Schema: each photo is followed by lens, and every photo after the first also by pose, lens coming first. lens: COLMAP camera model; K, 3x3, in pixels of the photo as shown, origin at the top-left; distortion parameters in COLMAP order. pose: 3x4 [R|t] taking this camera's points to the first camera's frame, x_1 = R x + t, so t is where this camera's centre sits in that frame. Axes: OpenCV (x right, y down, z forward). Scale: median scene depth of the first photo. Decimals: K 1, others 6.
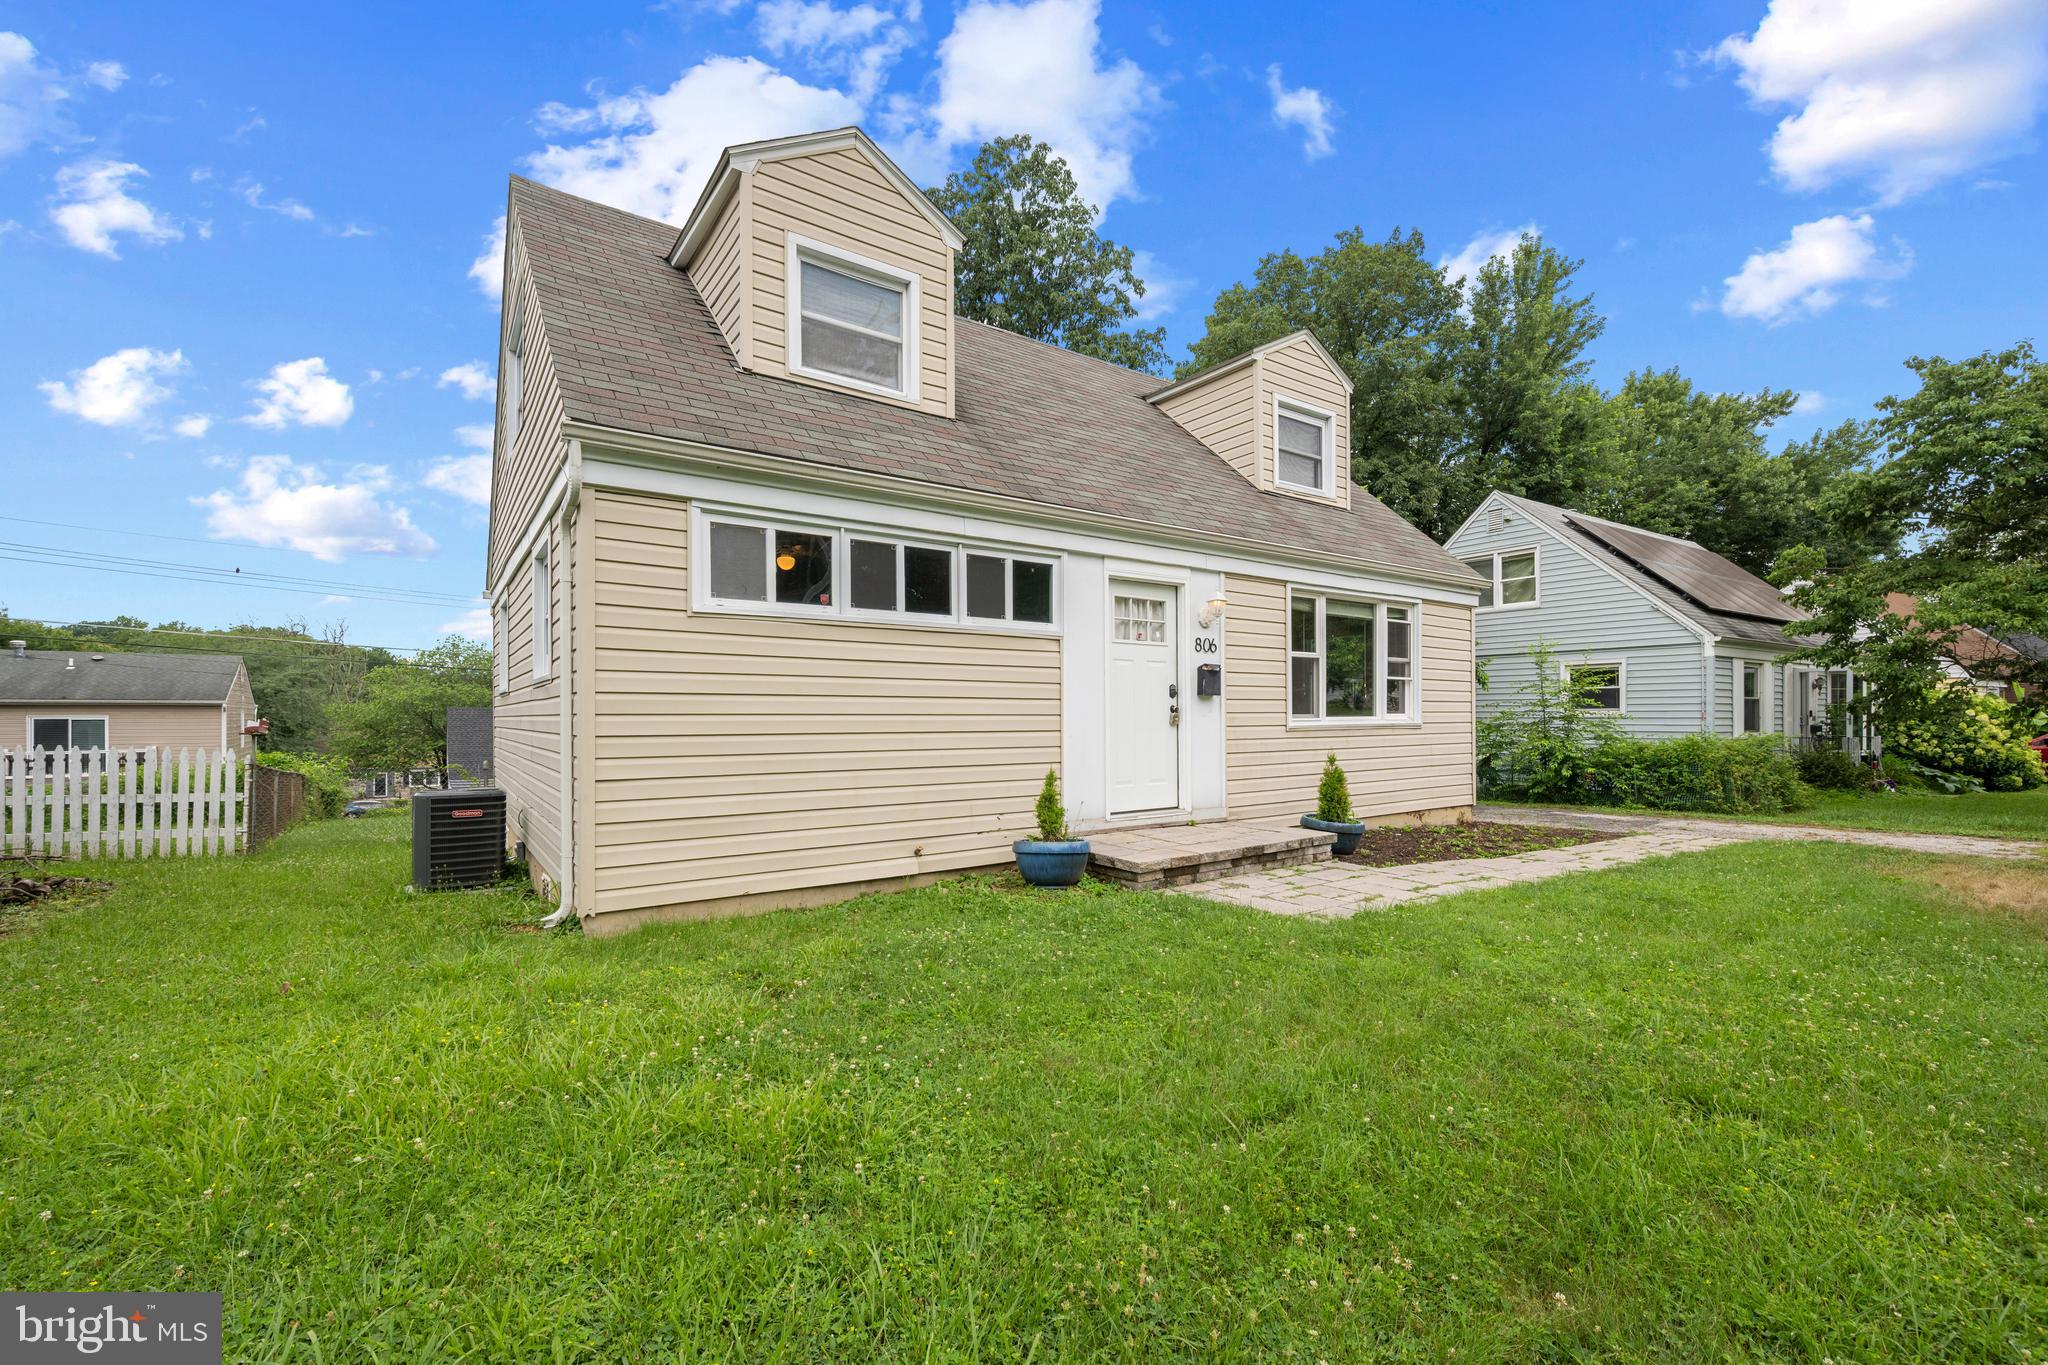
lens RADIAL K [[857.7, 0, 1025.4], [0, 857.7, 703.4], [0, 0, 1]] dist [0.002646, 0.000271]
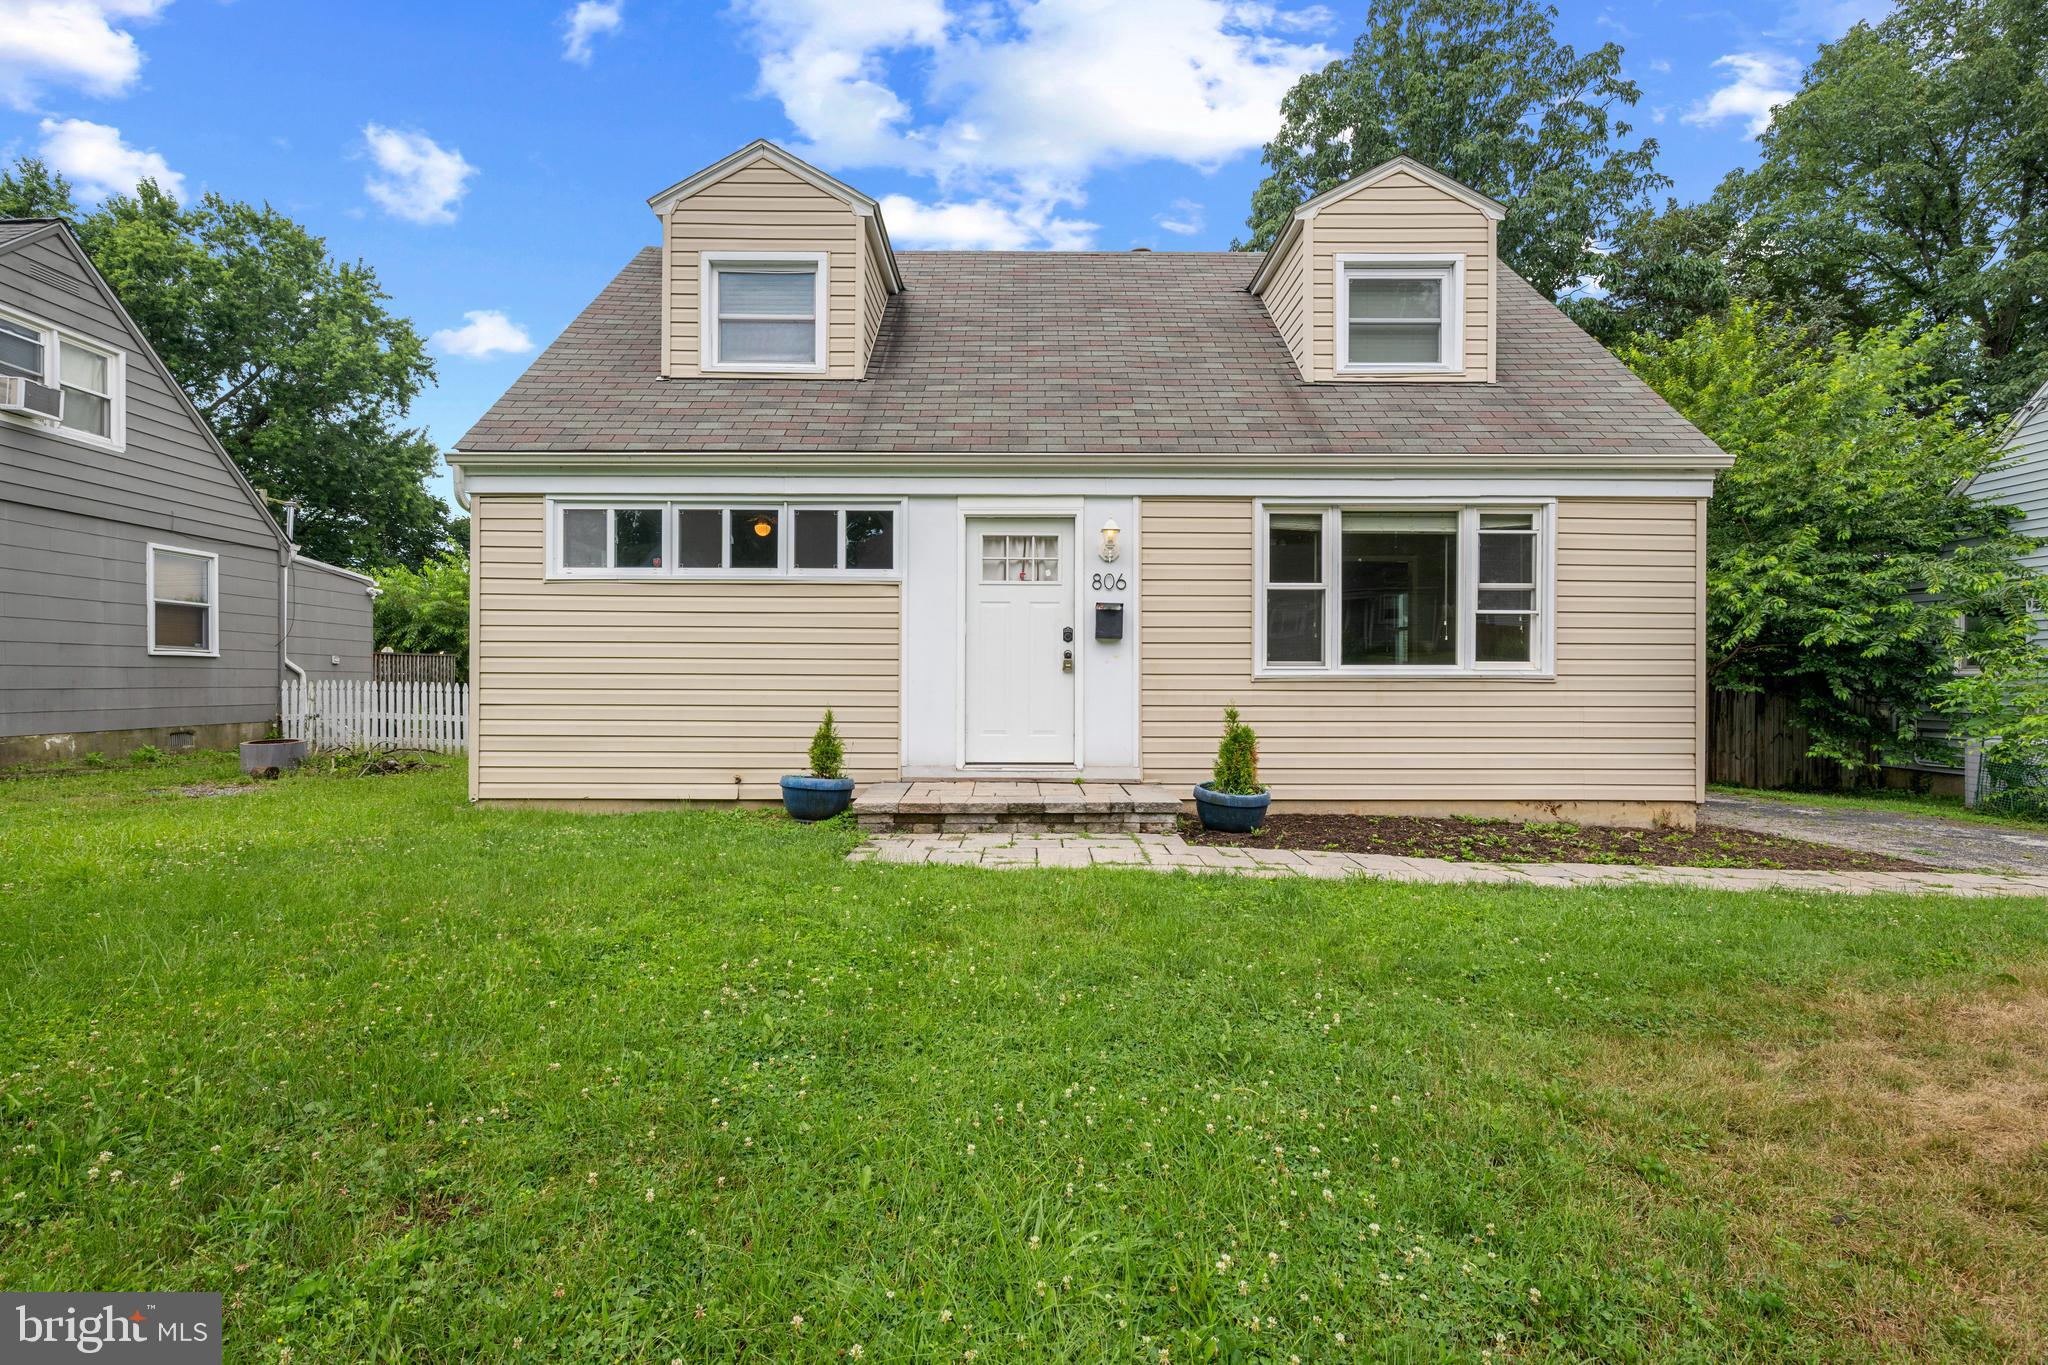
lens RADIAL K [[945.0, 0, 1021.5], [0, 945.0, 678.5], [0, 0, 1]] dist [0.001343, -0.000096]
pose [[0.816016, 0.003179, -0.578021, 0.762125], [0.002198, 0.999961, 0.008603, 0.024948], [0.578025, -0.008290, 0.815977, 0.171533]]
